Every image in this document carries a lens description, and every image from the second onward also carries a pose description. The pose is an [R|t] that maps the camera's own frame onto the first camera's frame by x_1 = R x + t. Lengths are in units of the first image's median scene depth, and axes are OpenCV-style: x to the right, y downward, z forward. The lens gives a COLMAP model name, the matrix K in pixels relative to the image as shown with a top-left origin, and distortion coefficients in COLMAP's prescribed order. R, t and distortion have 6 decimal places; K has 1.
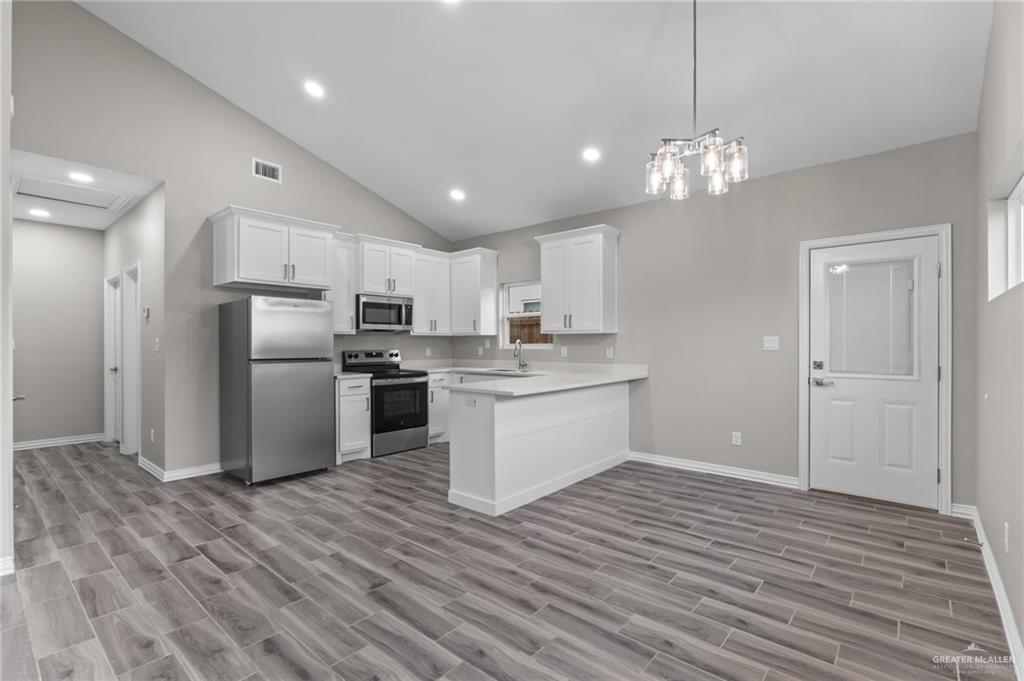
lens RADIAL K [[475.4, 0, 513.0], [0, 475.4, 339.4], [0, 0, 1]] dist [-0.002414, -0.000302]
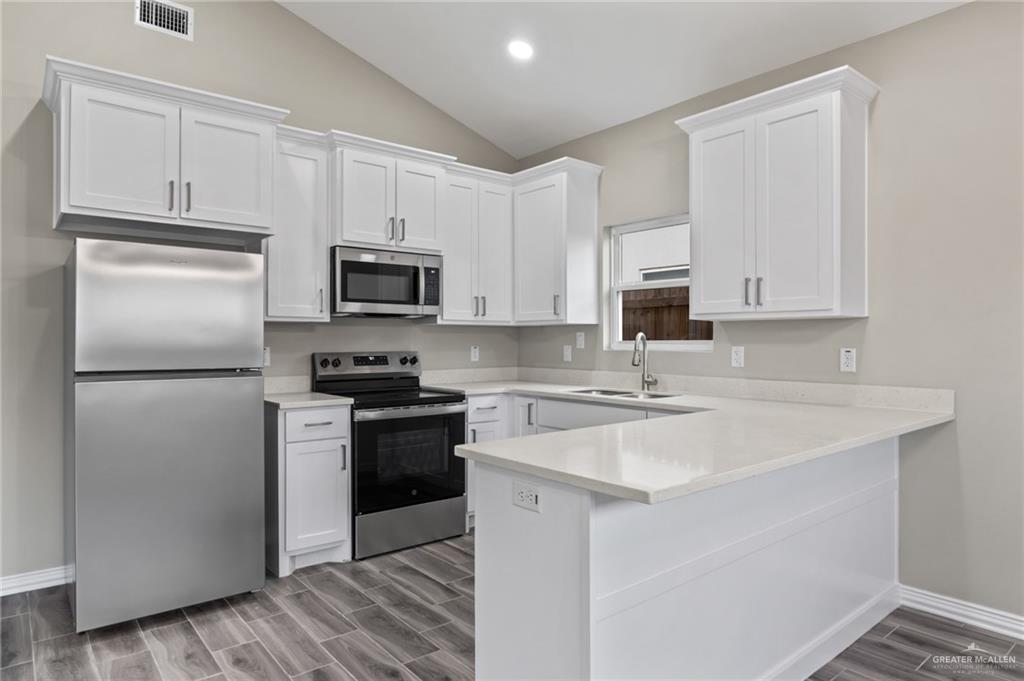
lens RADIAL K [[625.5, 0, 513.6], [0, 625.5, 343.6], [0, 0, 1]] dist [-0.008424, -0.000954]
pose [[0.985687, 0.002390, -0.168570, -0.010795], [-0.000052, 0.999904, 0.013873, 0.003543], [0.168587, -0.013666, 0.985592, 0.346495]]
